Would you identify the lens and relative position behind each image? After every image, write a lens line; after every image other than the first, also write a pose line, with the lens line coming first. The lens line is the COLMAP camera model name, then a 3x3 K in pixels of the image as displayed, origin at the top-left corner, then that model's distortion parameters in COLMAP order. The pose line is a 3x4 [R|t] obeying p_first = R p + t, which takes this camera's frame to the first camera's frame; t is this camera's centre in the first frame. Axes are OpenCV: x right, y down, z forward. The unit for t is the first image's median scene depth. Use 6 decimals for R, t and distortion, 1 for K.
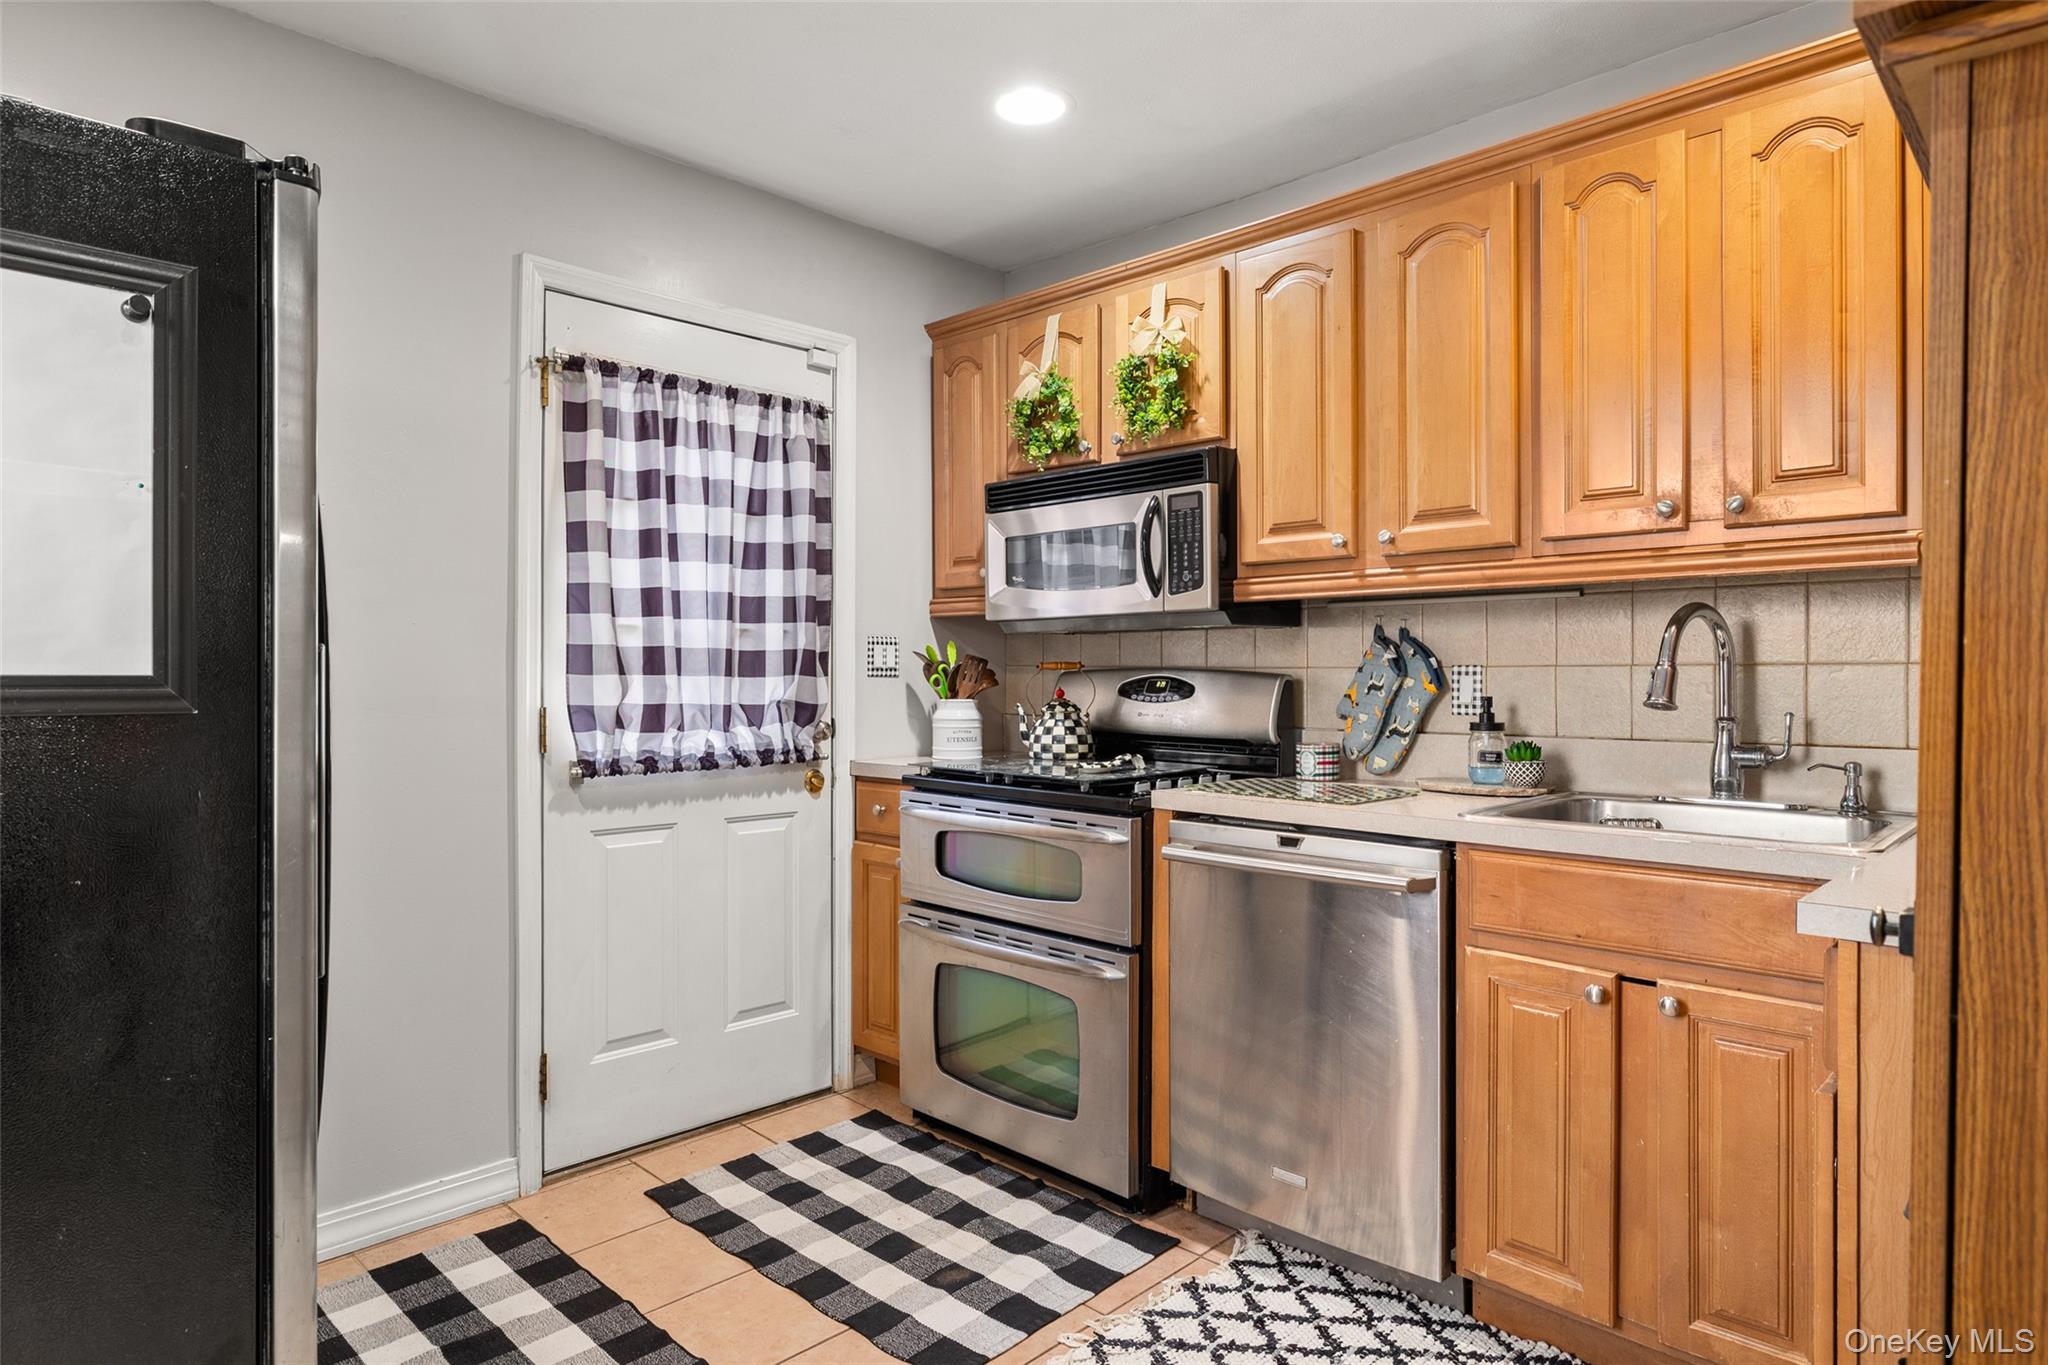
lens RADIAL K [[1167.3, 0, 1023.3], [0, 1167.3, 679.4], [0, 0, 1]] dist [0.026191, 0.000338]
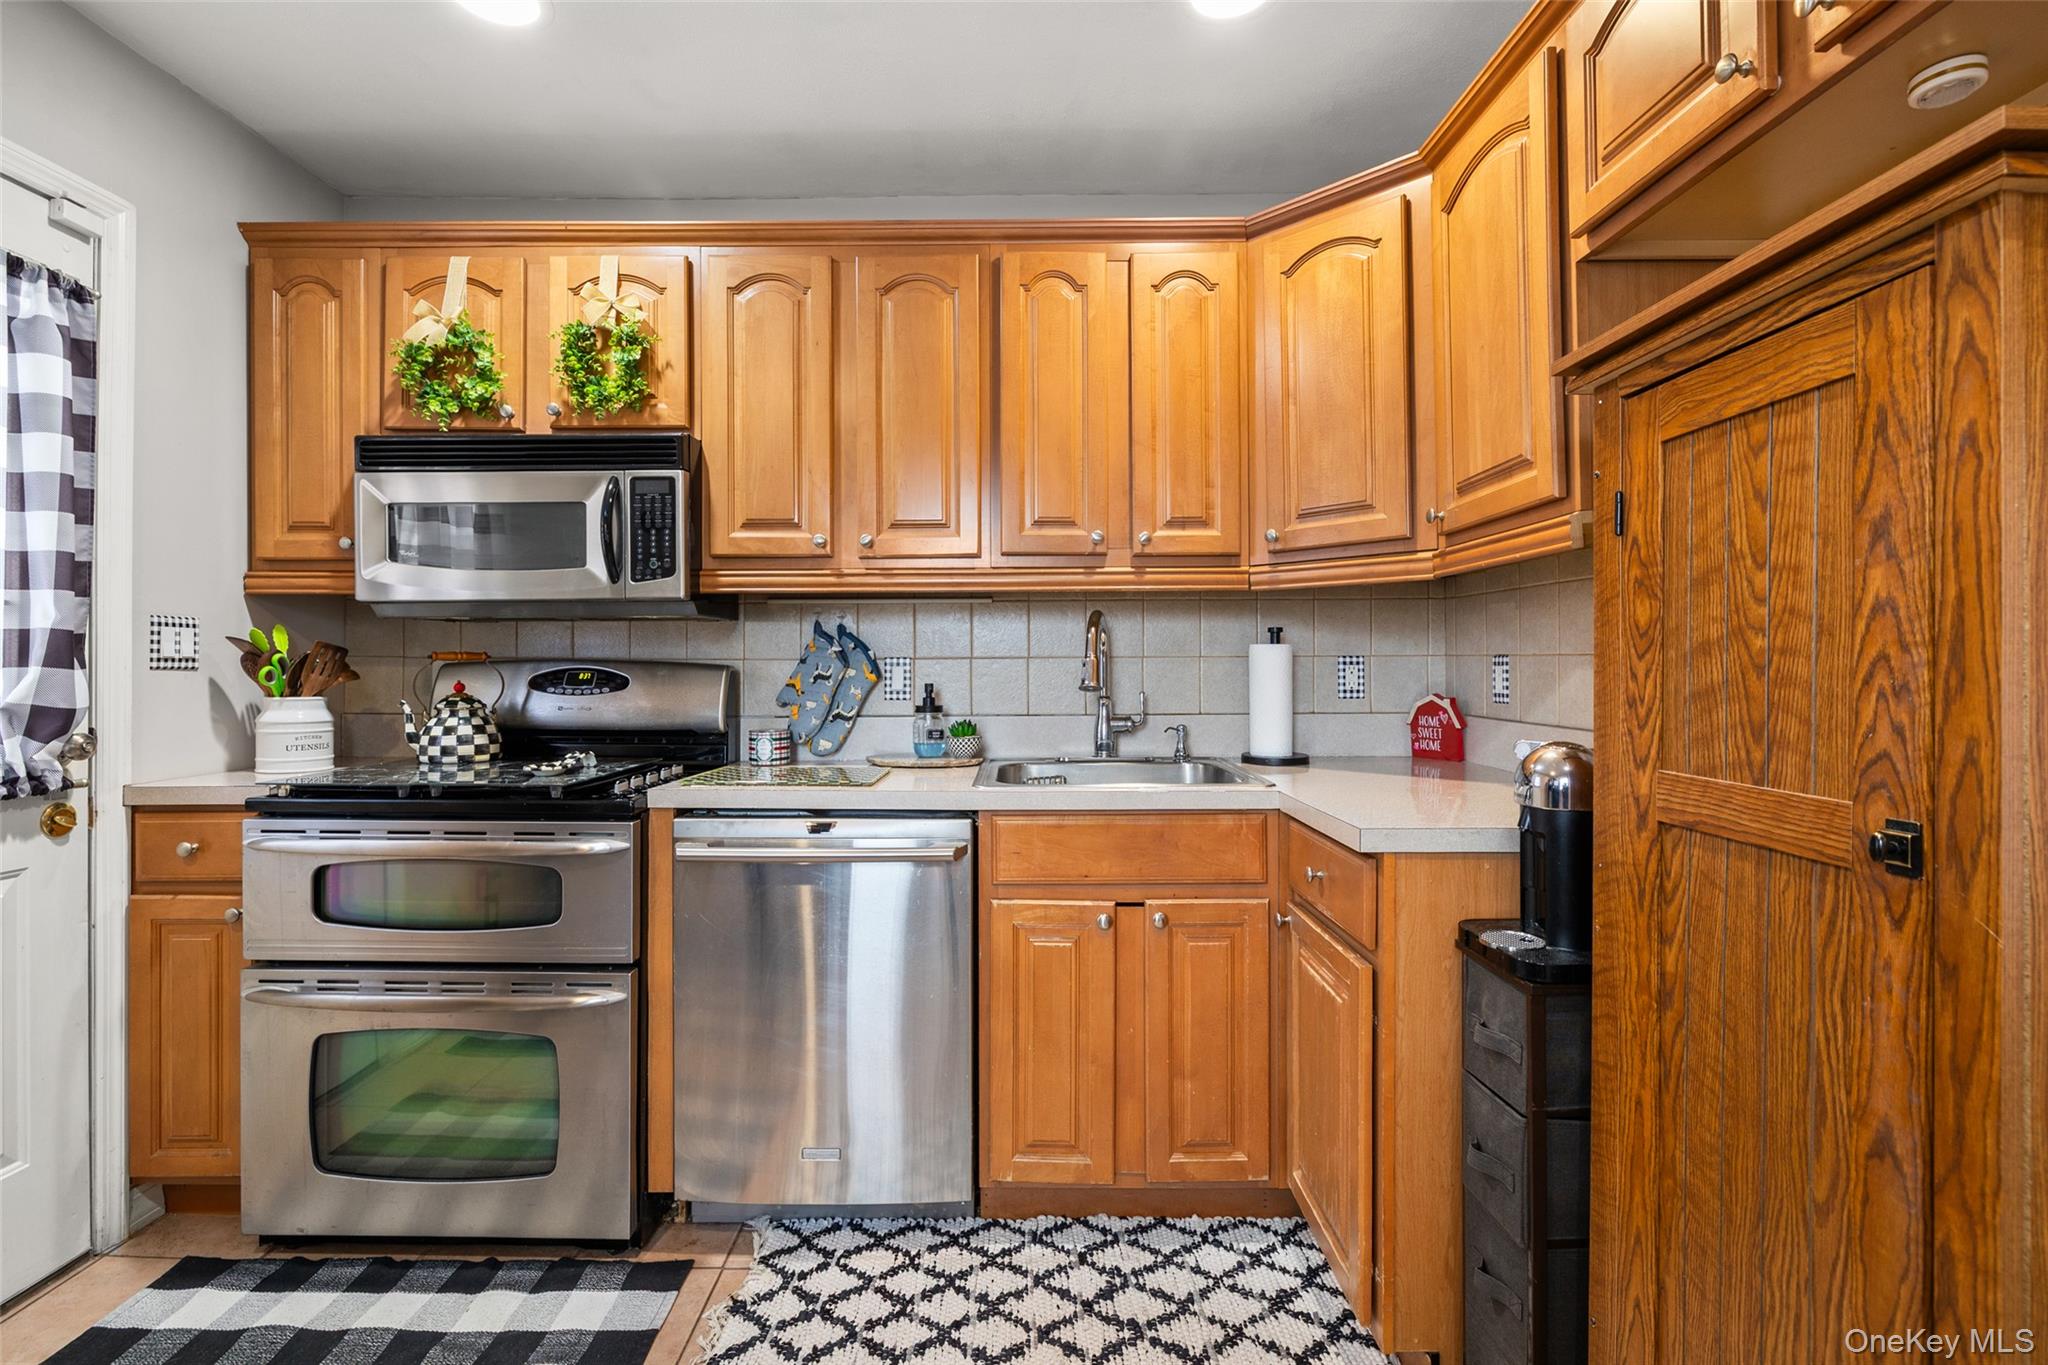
lens RADIAL K [[924.2, 0, 1022.7], [0, 924.2, 663.6], [0, 0, 1]] dist [0.001078, 0.000785]
pose [[0.722723, 0.000768, 0.691138, -0.168198], [0.005921, 0.999956, -0.007304, 0.001747], [-0.691113, 0.009371, 0.722686, 0.238293]]
